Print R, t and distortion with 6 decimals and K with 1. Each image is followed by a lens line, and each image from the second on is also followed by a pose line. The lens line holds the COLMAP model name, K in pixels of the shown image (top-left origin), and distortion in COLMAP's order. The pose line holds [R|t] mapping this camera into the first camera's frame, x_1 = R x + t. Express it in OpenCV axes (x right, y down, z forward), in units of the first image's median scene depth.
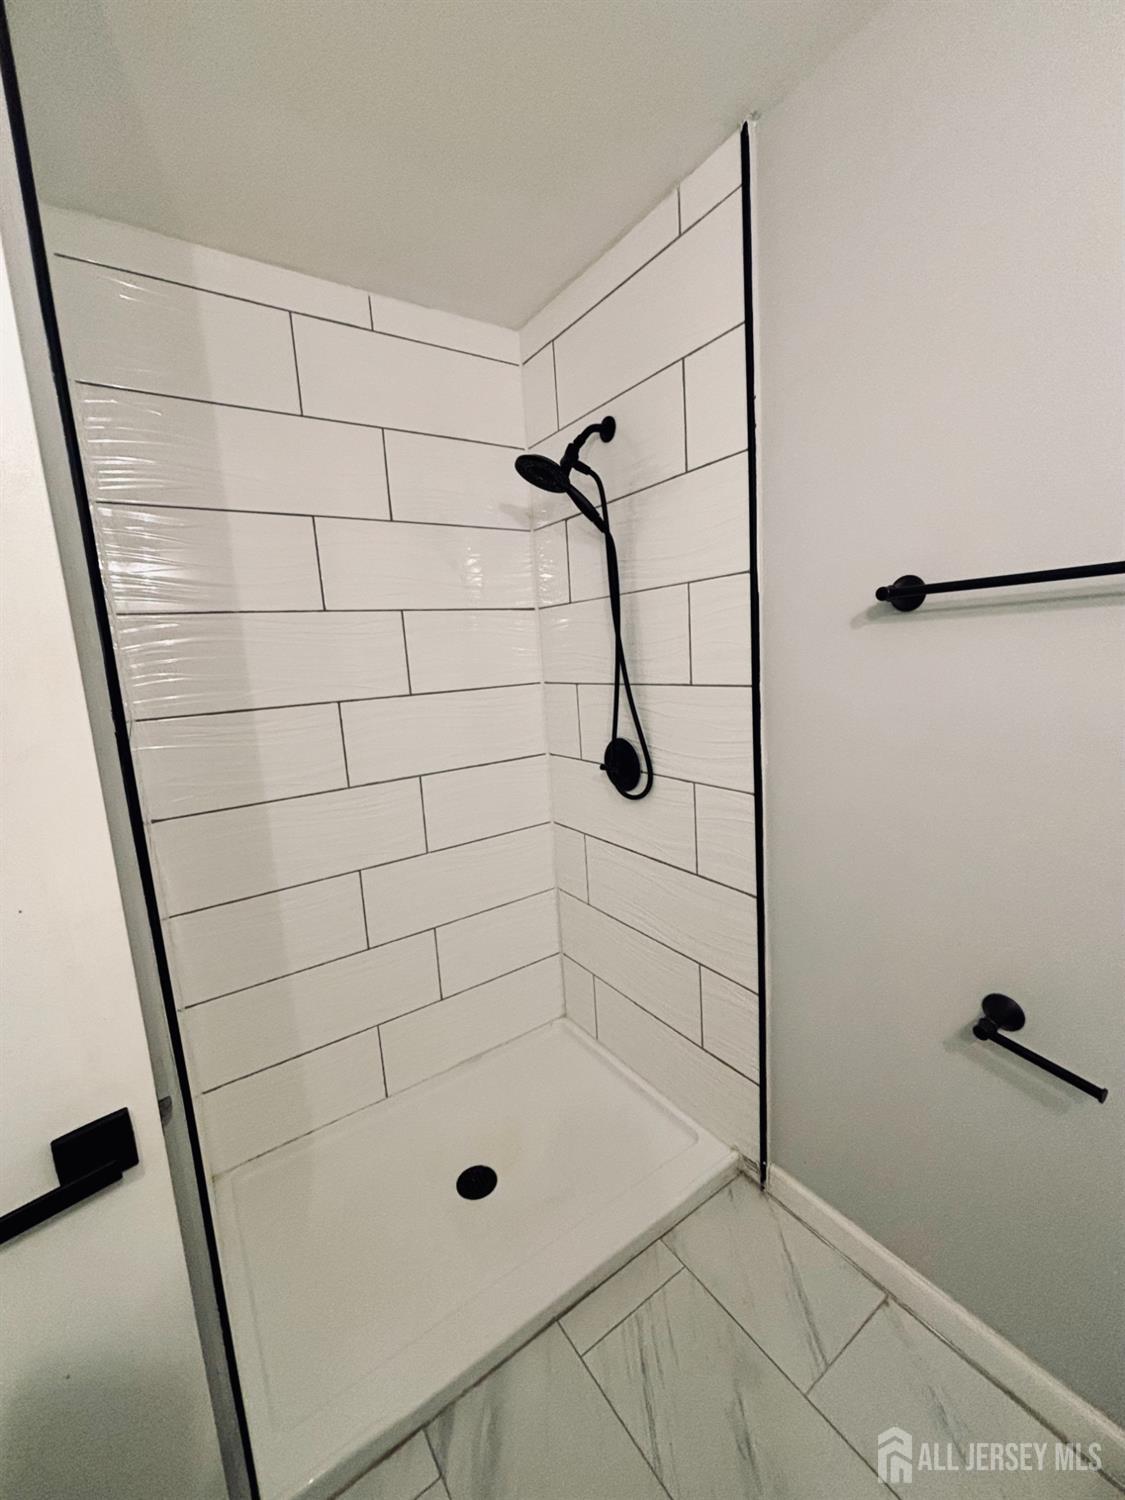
lens RADIAL K [[602.6, 0, 559.6], [0, 602.6, 749.0], [0, 0, 1]] dist [0.003714, -0.000248]
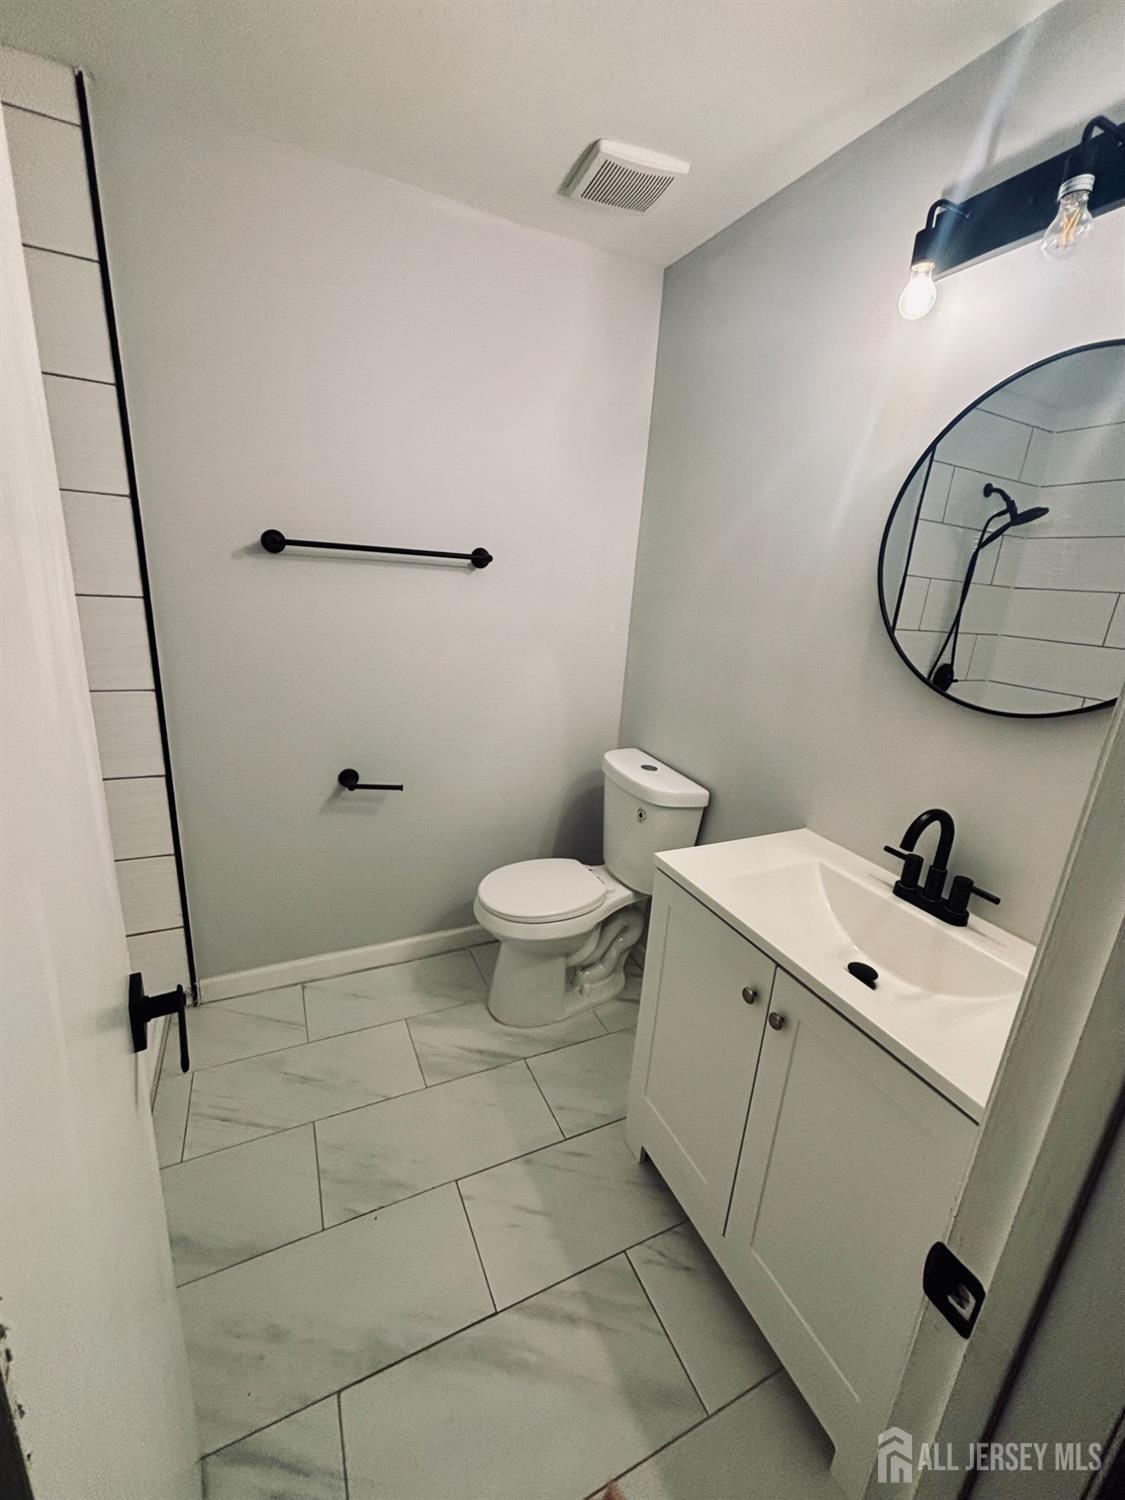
lens RADIAL K [[602.6, 0, 563.1], [0, 602.6, 747.5], [0, 0, 1]] dist [0.003714, -0.000248]
pose [[0.137977, -0.201847, 0.969650, -0.848632], [0.080040, 0.978084, 0.192213, 0.024401], [-0.987196, 0.051090, 0.151109, 0.028640]]
